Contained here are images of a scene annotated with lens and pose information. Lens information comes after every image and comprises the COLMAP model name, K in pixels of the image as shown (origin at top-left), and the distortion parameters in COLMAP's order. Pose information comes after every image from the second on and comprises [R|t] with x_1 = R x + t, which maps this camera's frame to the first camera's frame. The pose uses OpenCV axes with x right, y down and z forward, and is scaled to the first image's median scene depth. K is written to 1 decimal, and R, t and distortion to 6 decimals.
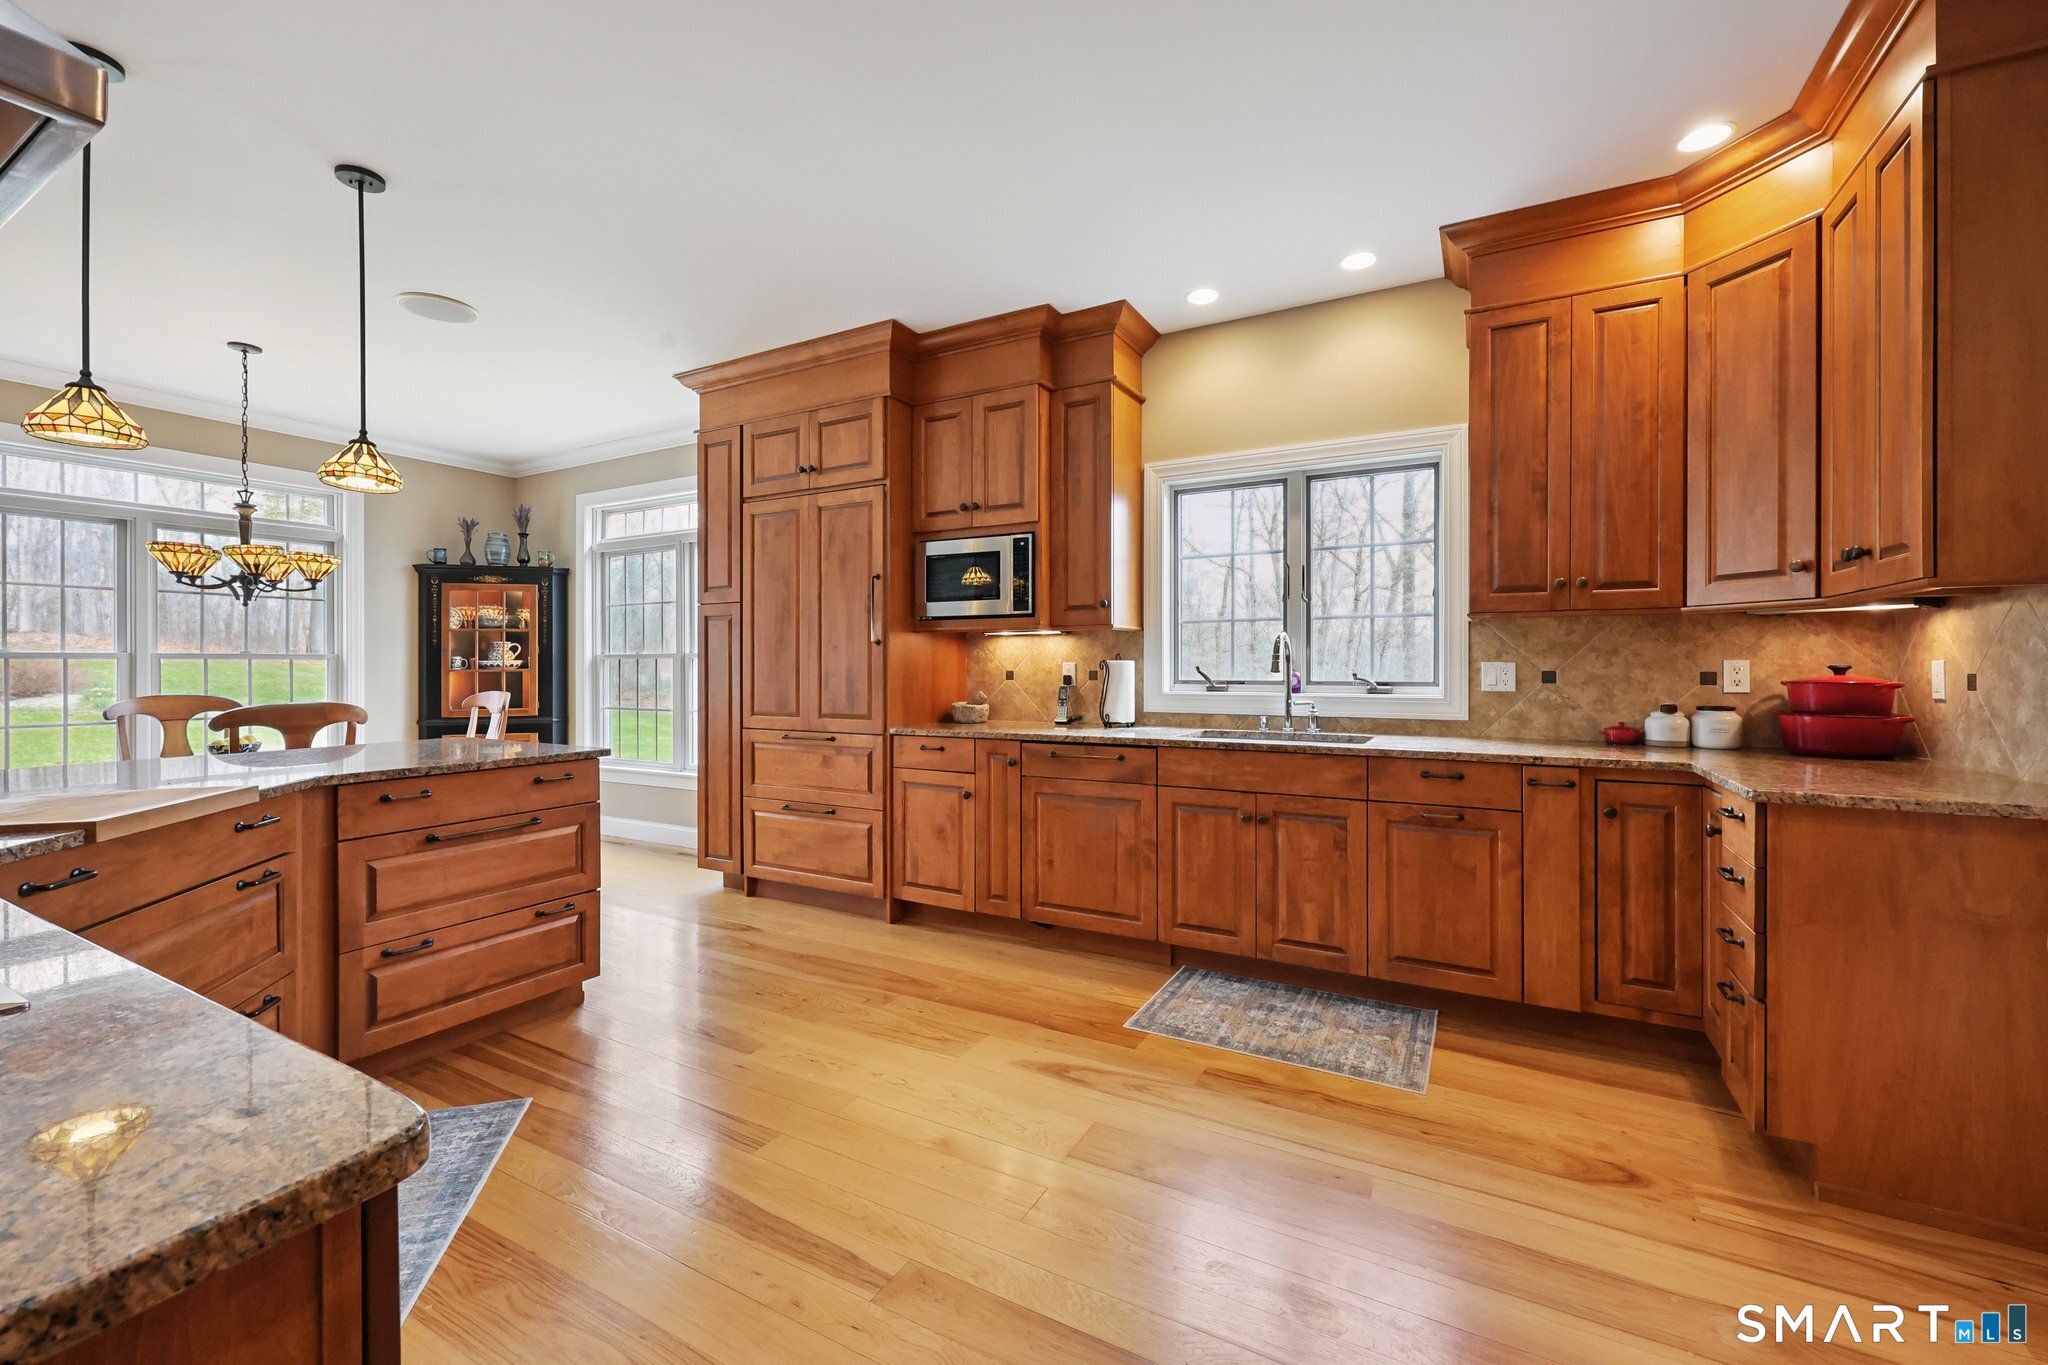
lens RADIAL K [[820.2, 0, 1035.2], [0, 820.2, 663.9], [0, 0, 1]] dist [0.000108, 0.000185]
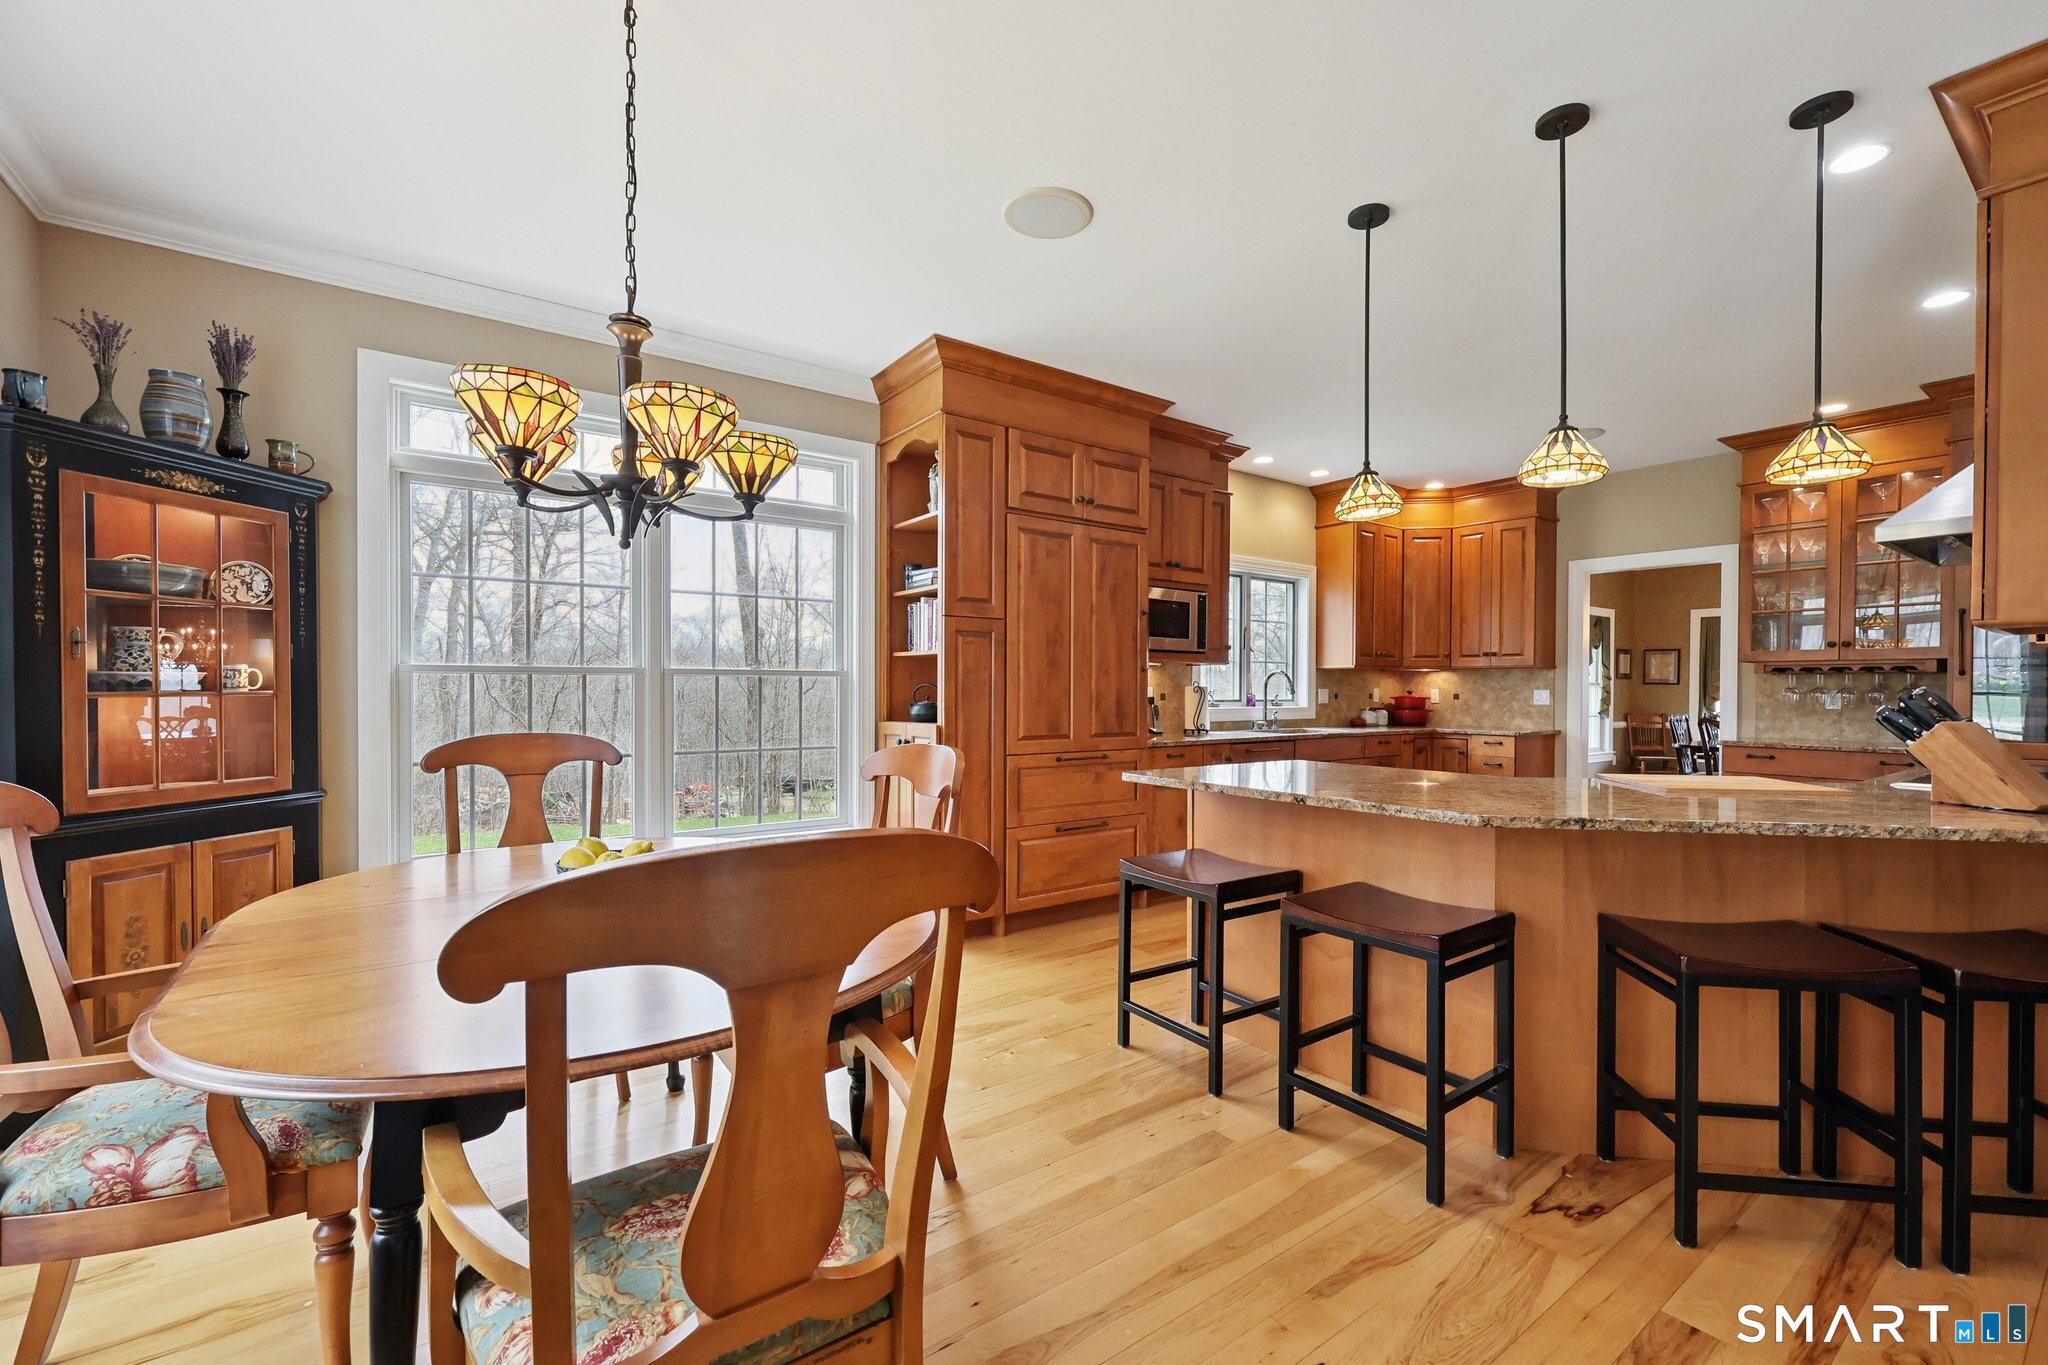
lens RADIAL K [[820.2, 0, 1061.3], [0, 820.2, 697.2], [0, 0, 1]] dist [0.000108, 0.000185]
pose [[0.429923, -0.005697, 0.902848, -1.572950], [-0.006915, 0.999930, 0.009603, 0.003954], [-0.902839, -0.010372, 0.429853, 0.737185]]
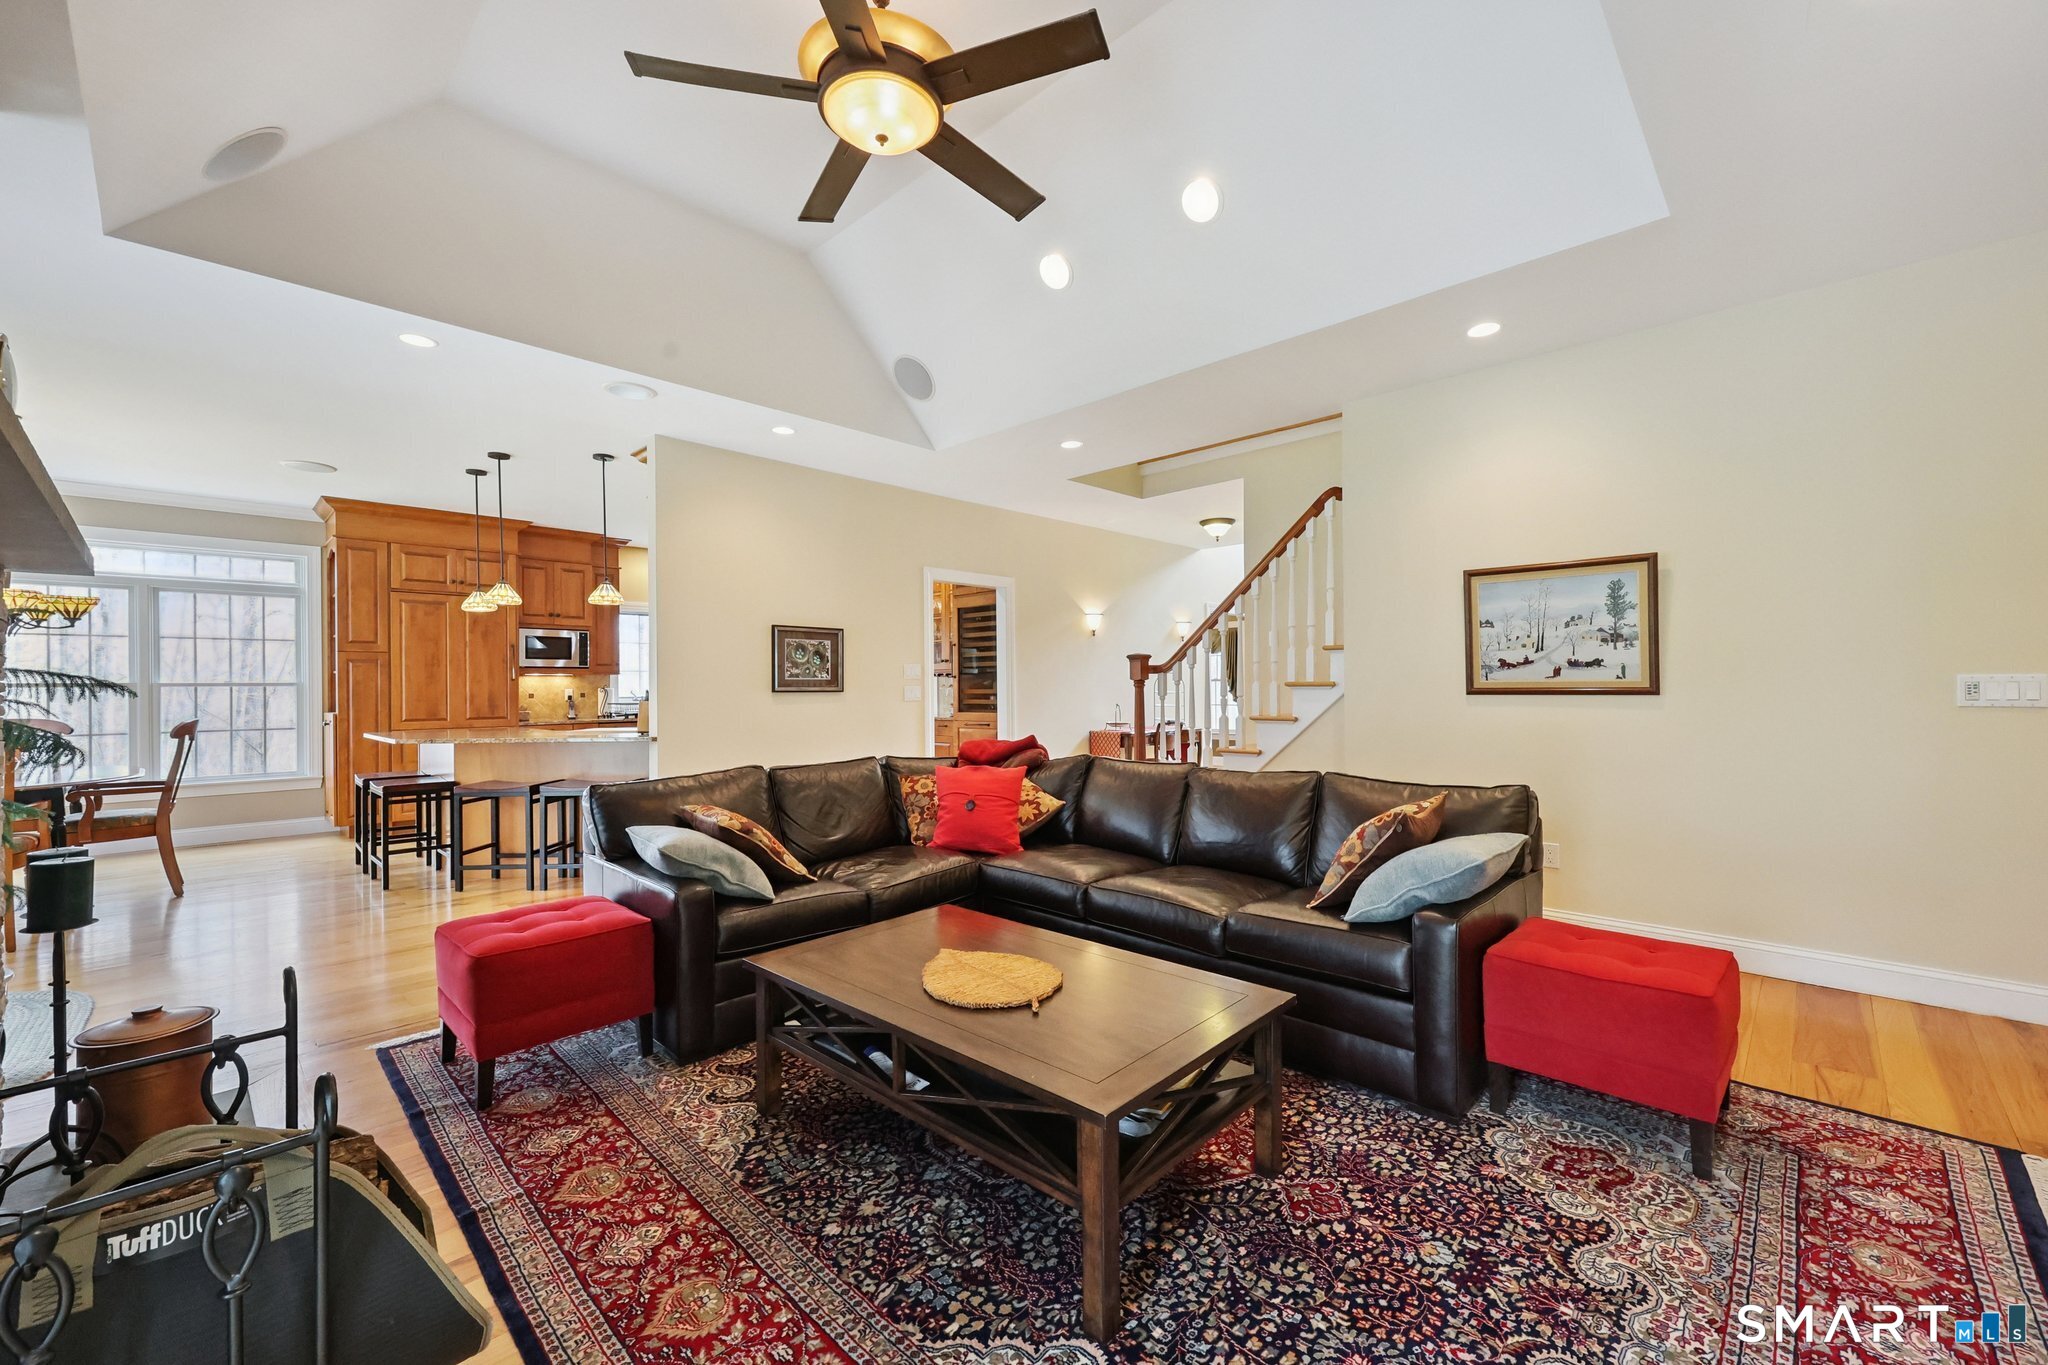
lens RADIAL K [[820.2, 0, 1066.3], [0, 820.2, 688.5], [0, 0, 1]] dist [0.000108, 0.000185]
pose [[0.247439, -0.002850, 0.968899, -2.155622], [0.008795, 0.999961, 0.000695, 0.007996], [-0.968864, 0.008349, 0.247454, -0.941912]]
